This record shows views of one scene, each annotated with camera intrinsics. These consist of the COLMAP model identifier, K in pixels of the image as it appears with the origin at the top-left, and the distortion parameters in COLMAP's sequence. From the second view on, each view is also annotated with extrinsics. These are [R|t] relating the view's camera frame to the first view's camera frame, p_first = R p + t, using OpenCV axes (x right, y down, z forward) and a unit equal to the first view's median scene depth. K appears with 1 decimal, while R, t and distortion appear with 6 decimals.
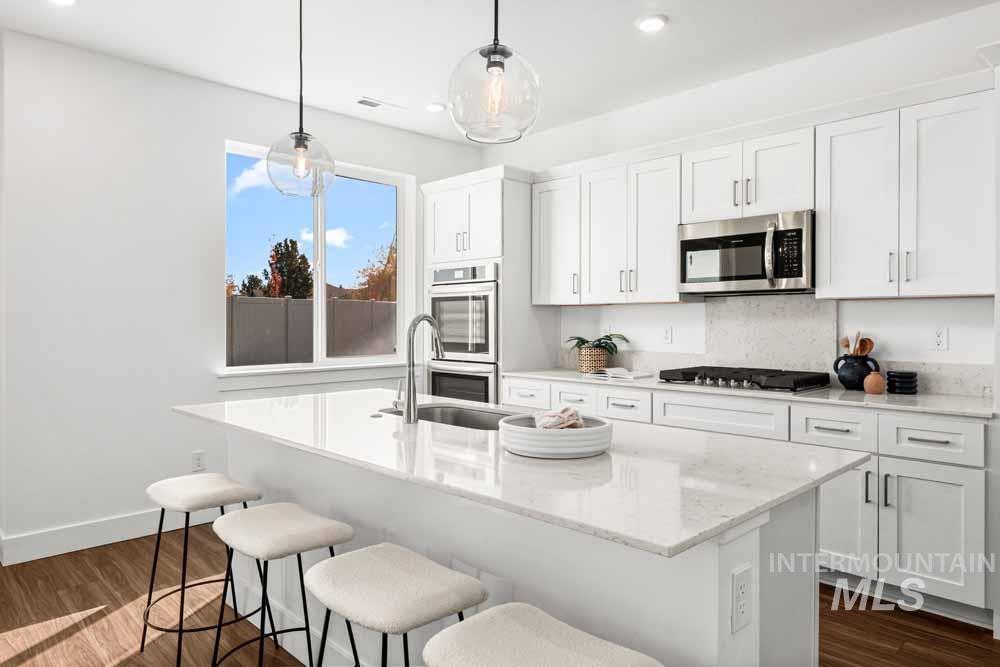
lens RADIAL K [[638.6, 0, 500.0], [0, 638.6, 333.5], [0, 0, 1]] dist [0.001569, 0.000639]
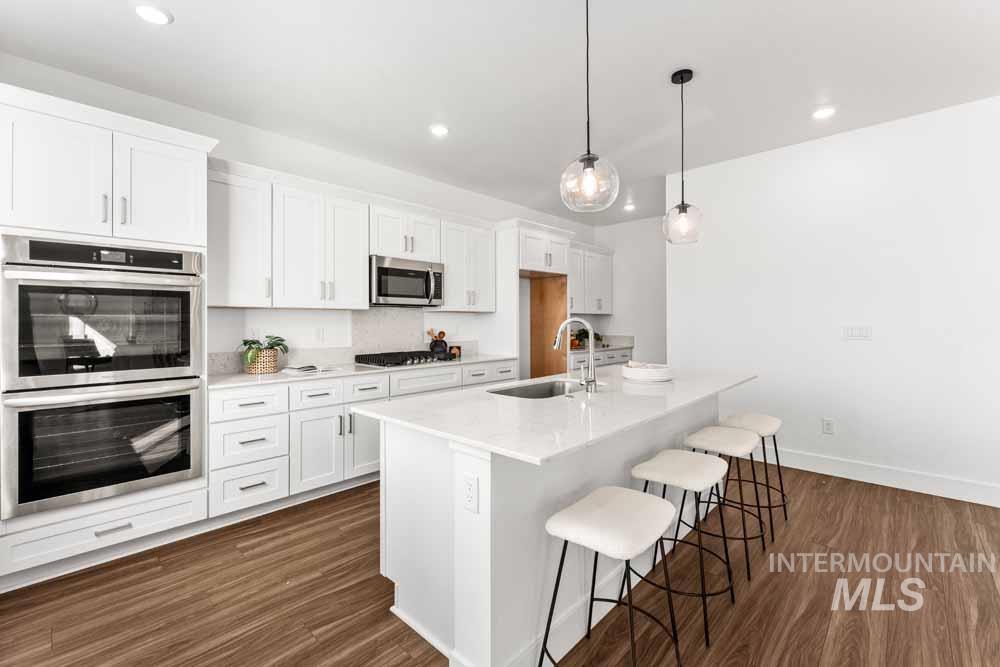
lens RADIAL K [[437.0, 0, 500.4], [0, 437.0, 323.8], [0, 0, 1]] dist [0.001885, 0.000116]
pose [[-0.041200, 0.000401, 0.999151, -0.709182], [0.028913, 0.999582, 0.000791, -0.010918], [-0.998732, 0.028921, -0.041194, 0.782990]]
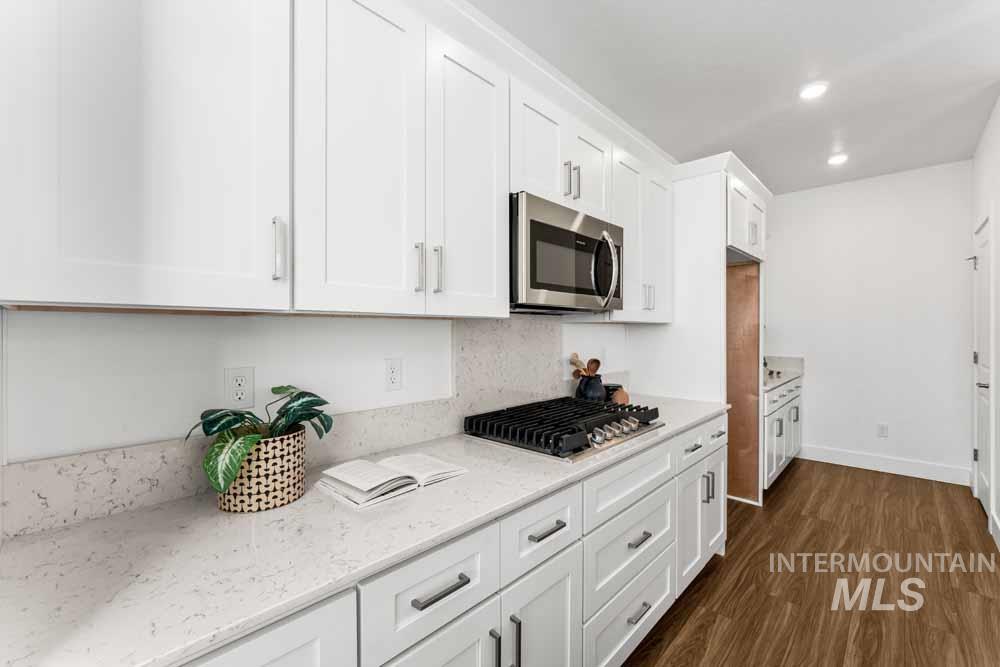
lens RADIAL K [[424.2, 0, 500.0], [0, 424.2, 333.5], [0, 0, 1]] dist [-0.001560, -0.000280]
pose [[-0.042345, -0.000932, 0.999103, -0.126410], [0.029299, 0.999568, 0.002174, -0.037498], [-0.998673, 0.029365, -0.042299, 1.066012]]
